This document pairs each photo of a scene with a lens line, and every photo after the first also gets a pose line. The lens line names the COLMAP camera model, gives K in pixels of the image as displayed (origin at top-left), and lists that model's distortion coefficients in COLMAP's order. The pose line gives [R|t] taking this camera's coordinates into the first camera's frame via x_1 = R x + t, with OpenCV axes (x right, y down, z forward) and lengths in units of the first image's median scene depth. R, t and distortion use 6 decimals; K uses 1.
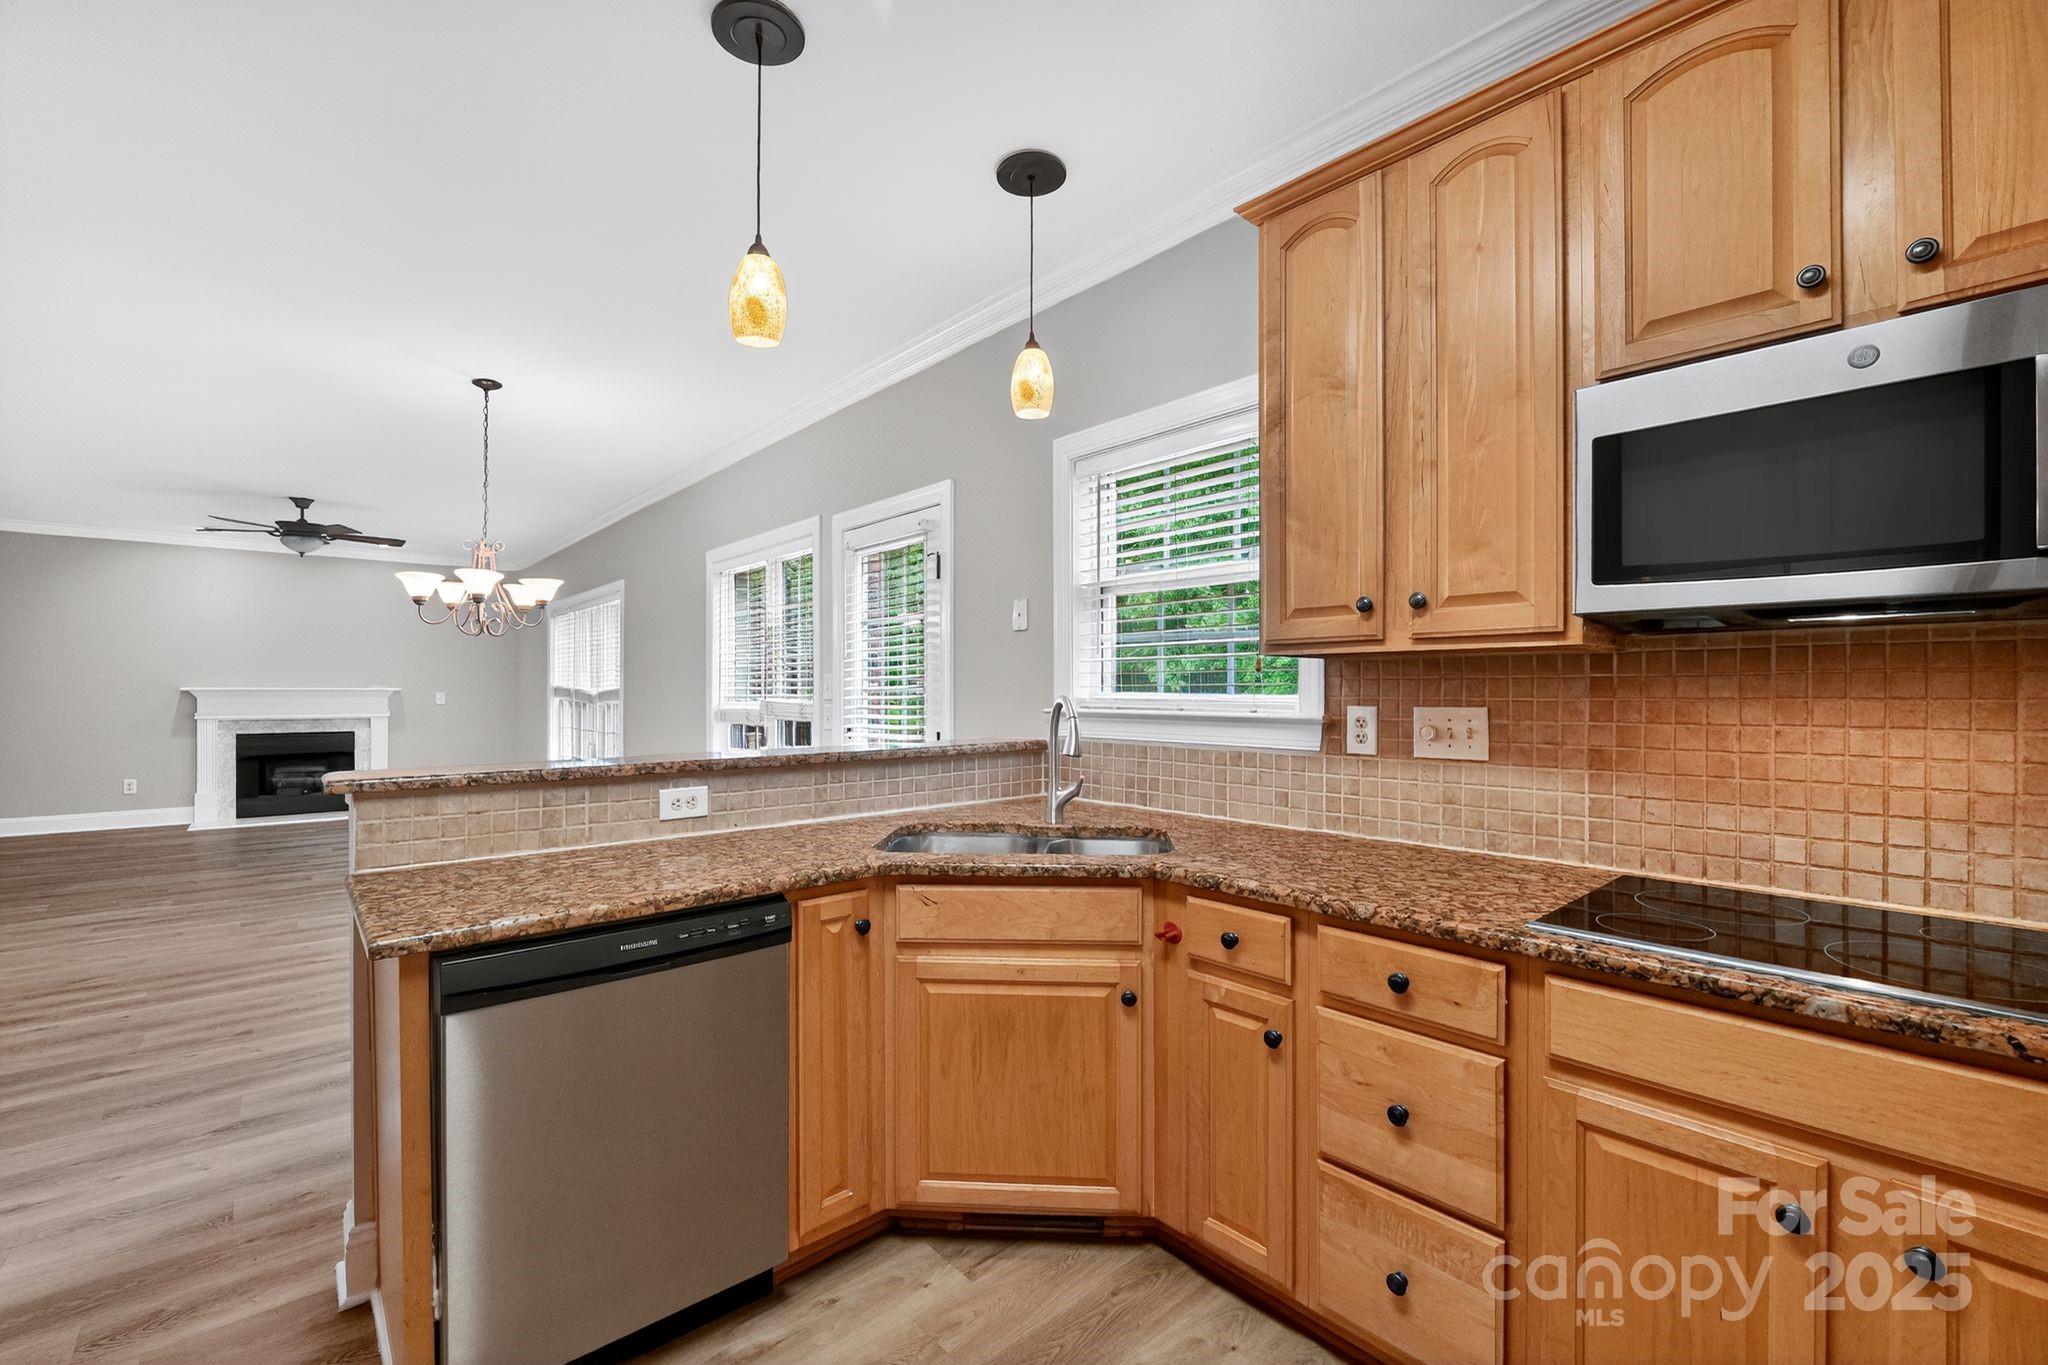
lens RADIAL K [[845.7, 0, 1024.0], [0, 845.7, 682.5], [0, 0, 1]] dist [0.000695, -0.000413]
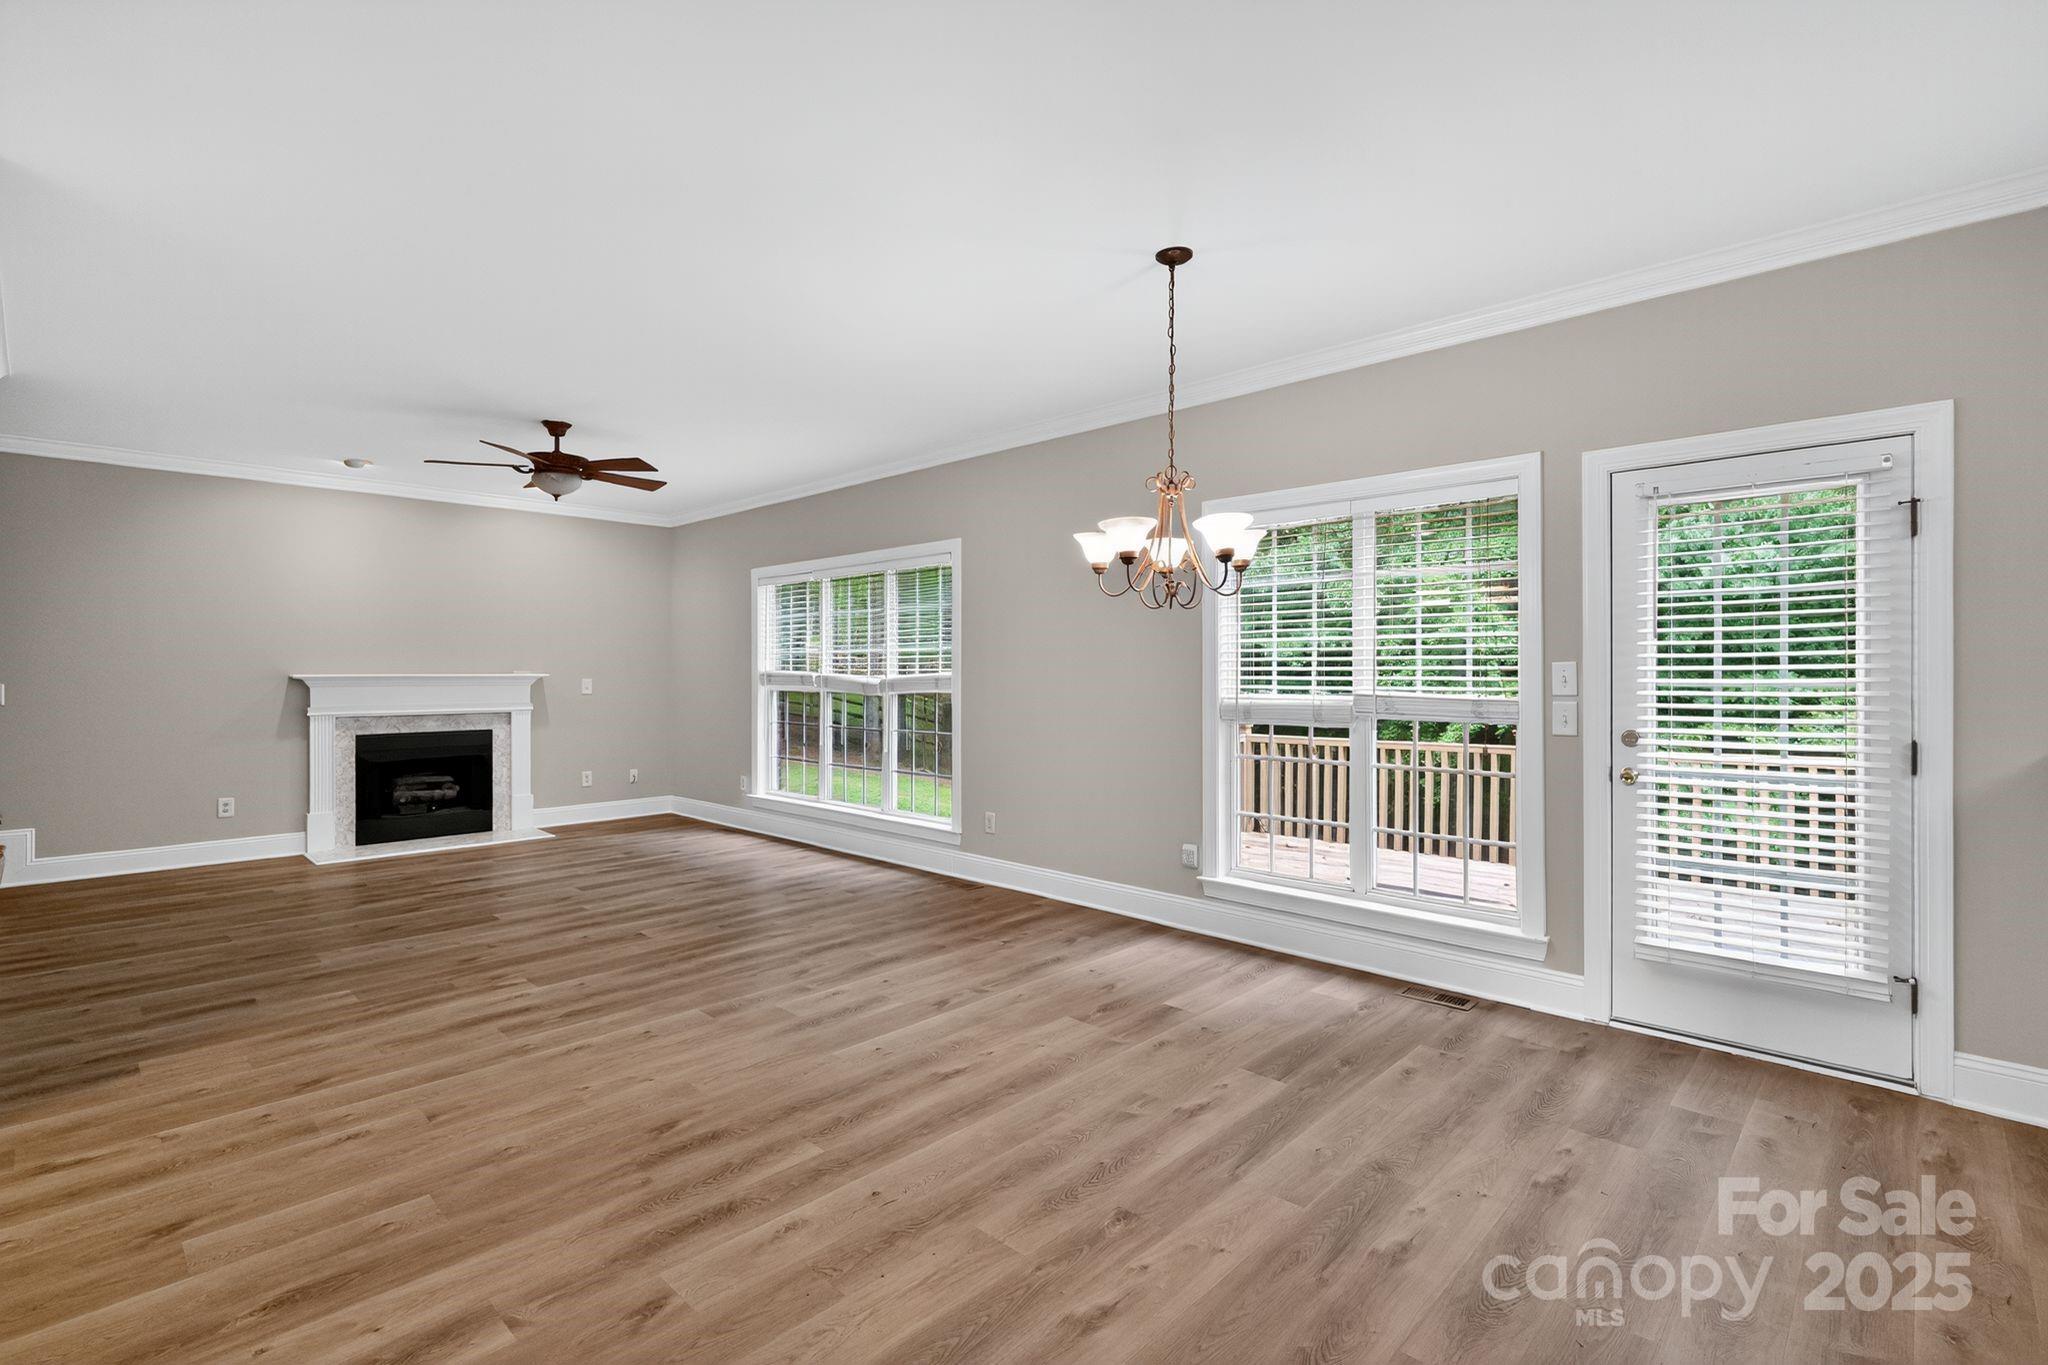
lens RADIAL K [[845.7, 0, 1024.0], [0, 845.7, 682.5], [0, 0, 1]] dist [0.000695, -0.000413]
pose [[0.989042, -0.003675, 0.147586, -0.453476], [0.001199, 0.999857, 0.016867, 0.000657], [-0.147627, -0.016505, 0.988905, 0.157209]]
